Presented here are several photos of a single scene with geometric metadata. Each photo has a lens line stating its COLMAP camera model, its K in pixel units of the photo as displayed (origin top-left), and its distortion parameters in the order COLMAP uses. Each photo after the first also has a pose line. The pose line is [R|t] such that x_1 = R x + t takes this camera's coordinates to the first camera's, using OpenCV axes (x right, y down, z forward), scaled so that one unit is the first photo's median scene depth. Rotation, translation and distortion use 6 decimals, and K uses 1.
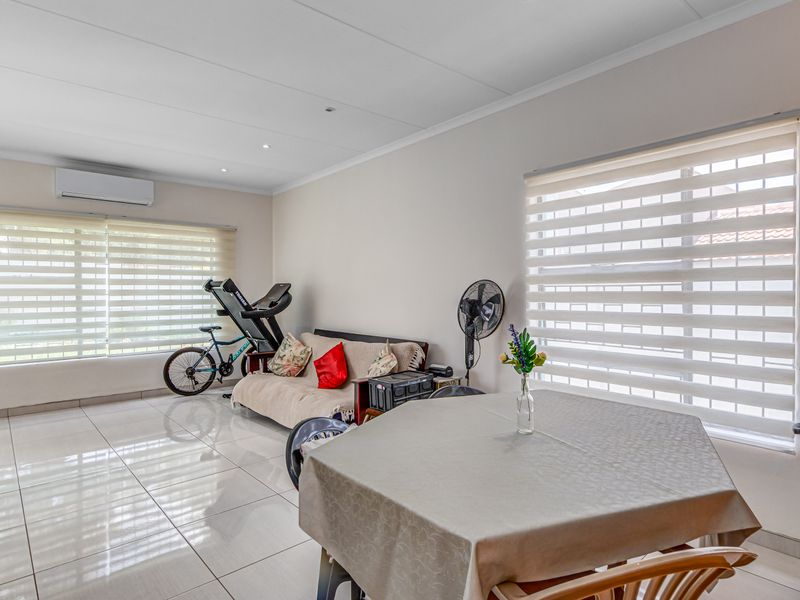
lens RADIAL K [[456.5, 0, 398.8], [0, 456.5, 295.7], [0, 0, 1]] dist [0.016189, -0.001115]
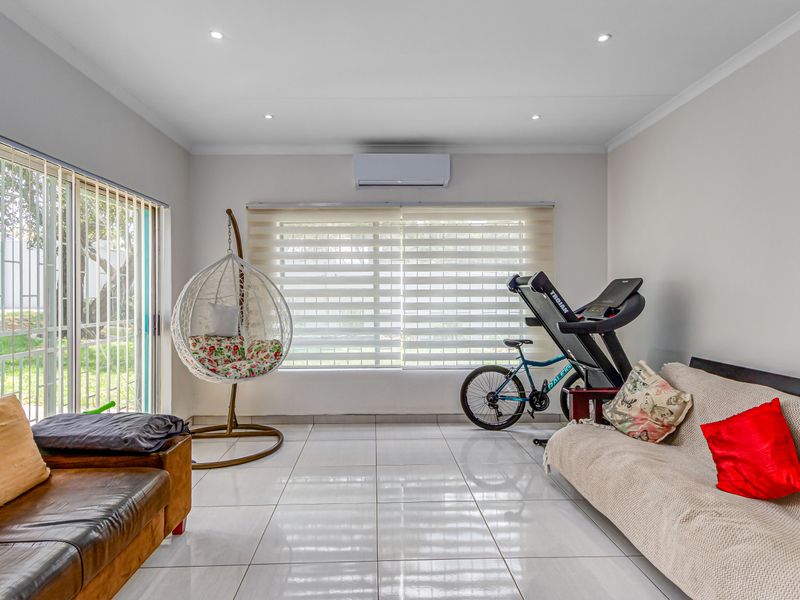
lens RADIAL K [[456.5, 0, 390.3], [0, 456.5, 292.6], [0, 0, 1]] dist [0.016189, -0.001115]
pose [[0.769563, -0.002841, -0.638565, -0.112253], [-0.004946, 0.999934, -0.010409, 0.000813], [0.638552, 0.011169, 0.769497, 0.339051]]
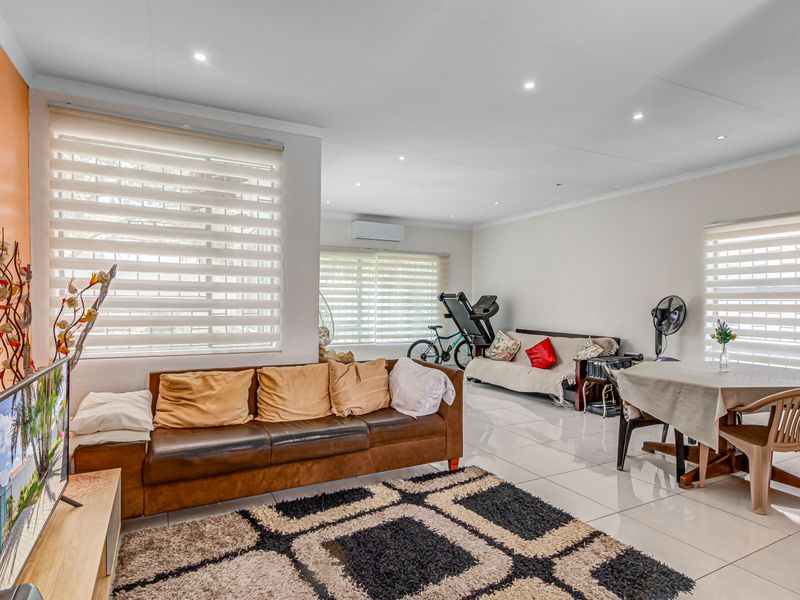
lens RADIAL K [[456.5, 0, 397.5], [0, 456.5, 301.8], [0, 0, 1]] dist [0.016189, -0.001115]
pose [[0.971658, 0.012542, -0.236059, -0.216762], [-0.014564, 0.999871, -0.006823, 0.005861], [0.235943, 0.010068, 0.971715, -0.442465]]
